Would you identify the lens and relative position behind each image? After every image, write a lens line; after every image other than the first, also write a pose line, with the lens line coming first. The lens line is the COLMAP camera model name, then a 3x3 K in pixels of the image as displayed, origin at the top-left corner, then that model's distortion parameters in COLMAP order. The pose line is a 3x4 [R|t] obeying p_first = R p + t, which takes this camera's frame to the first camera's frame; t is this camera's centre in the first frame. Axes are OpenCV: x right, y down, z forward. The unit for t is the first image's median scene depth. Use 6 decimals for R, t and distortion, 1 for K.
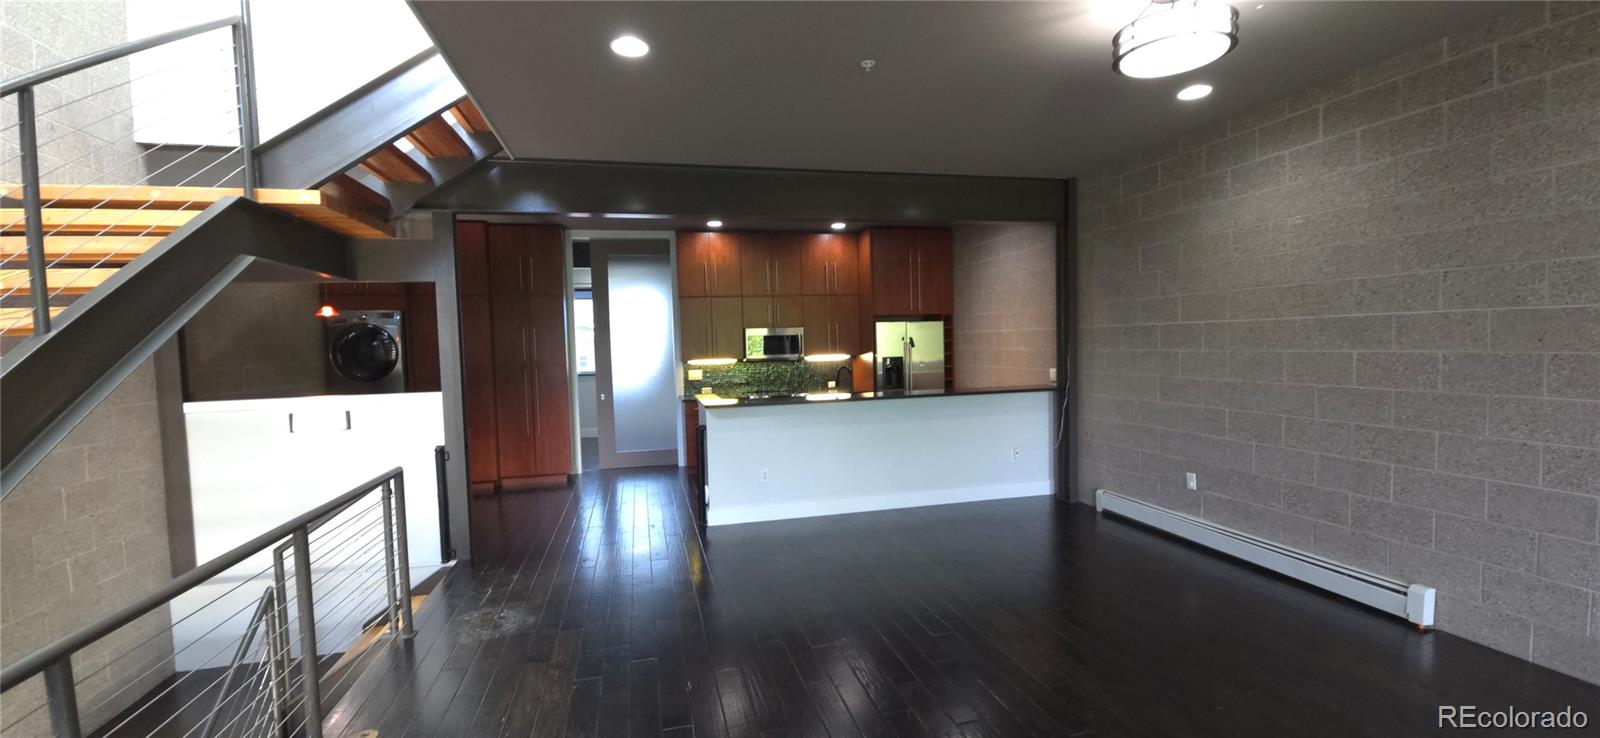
lens RADIAL K [[659.0, 0, 802.3], [0, 659.0, 375.3], [0, 0, 1]] dist [0.002475, -0.004537]
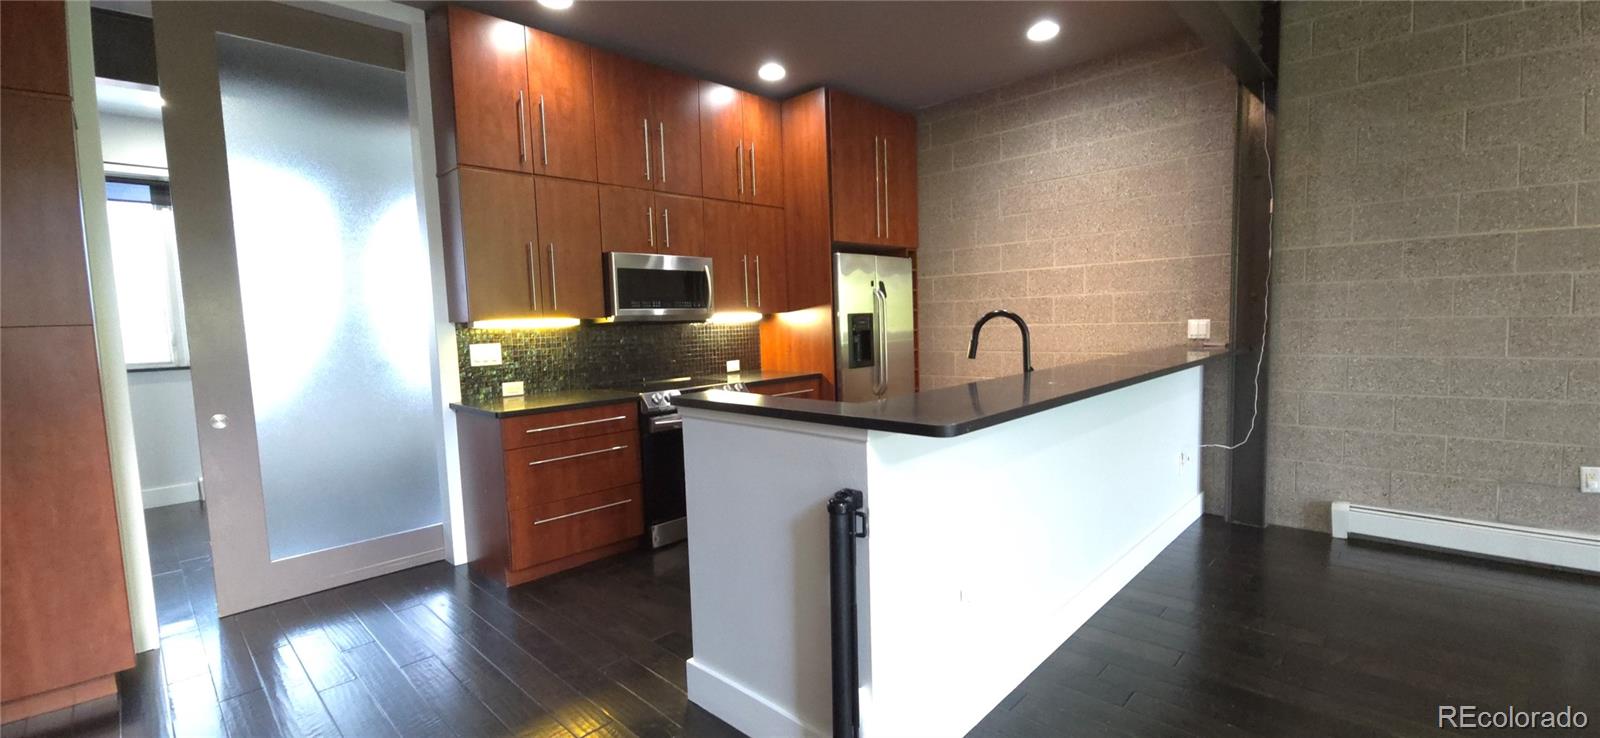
lens RADIAL K [[659.0, 0, 802.1], [0, 659.0, 376.3], [0, 0, 1]] dist [0.002475, -0.004537]
pose [[0.844889, -0.047141, 0.532860, -0.319089], [0.037841, 0.998881, 0.028368, 0.013213], [-0.533601, -0.003804, 0.845728, 0.740832]]
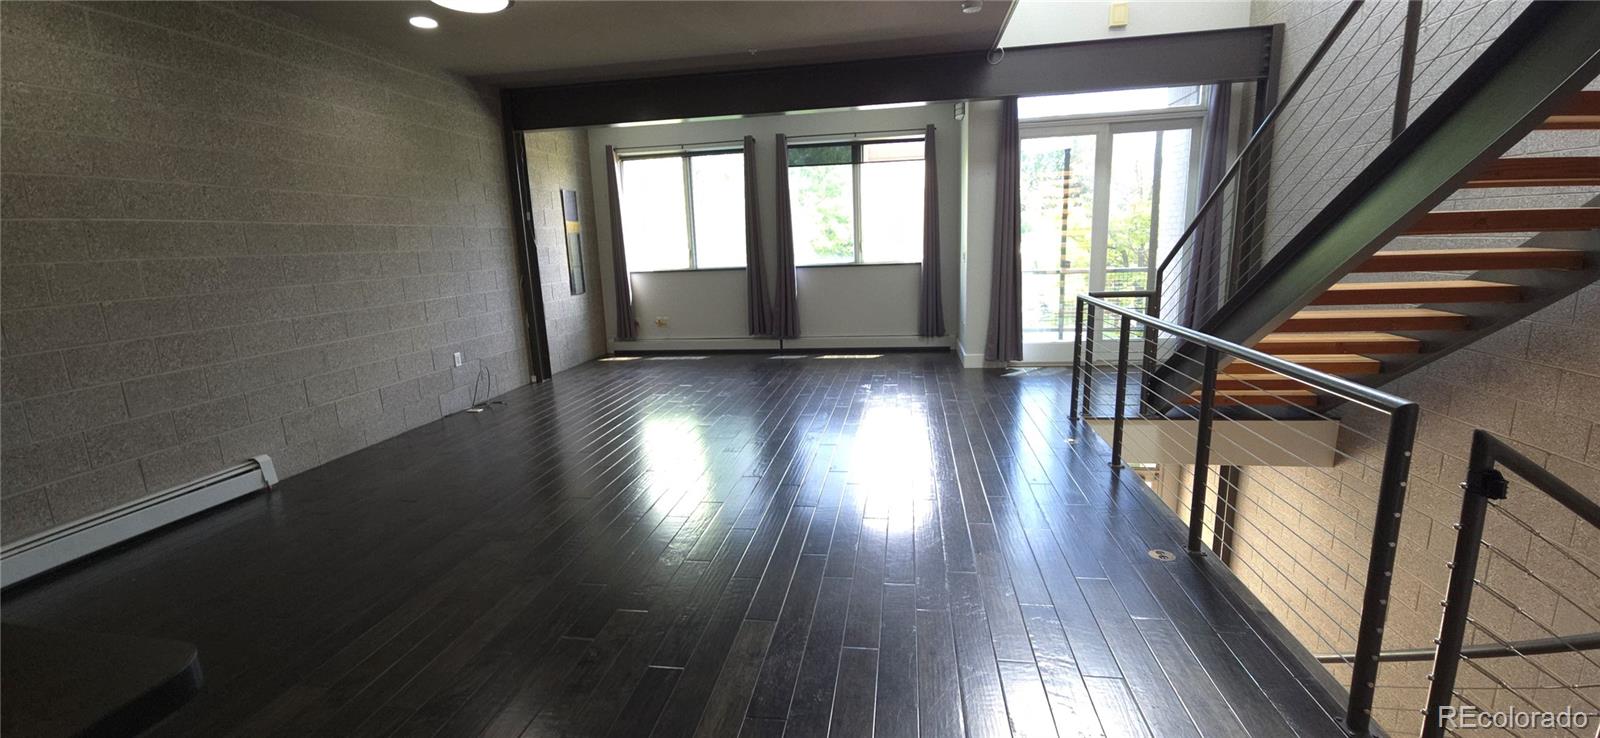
lens RADIAL K [[659.0, 0, 809.5], [0, 659.0, 378.6], [0, 0, 1]] dist [0.002475, -0.004537]
pose [[-0.922214, -0.014533, 0.386406, -0.258916], [0.086343, 0.966323, 0.242415, -0.011203], [-0.376916, 0.256922, -0.889902, 0.978151]]
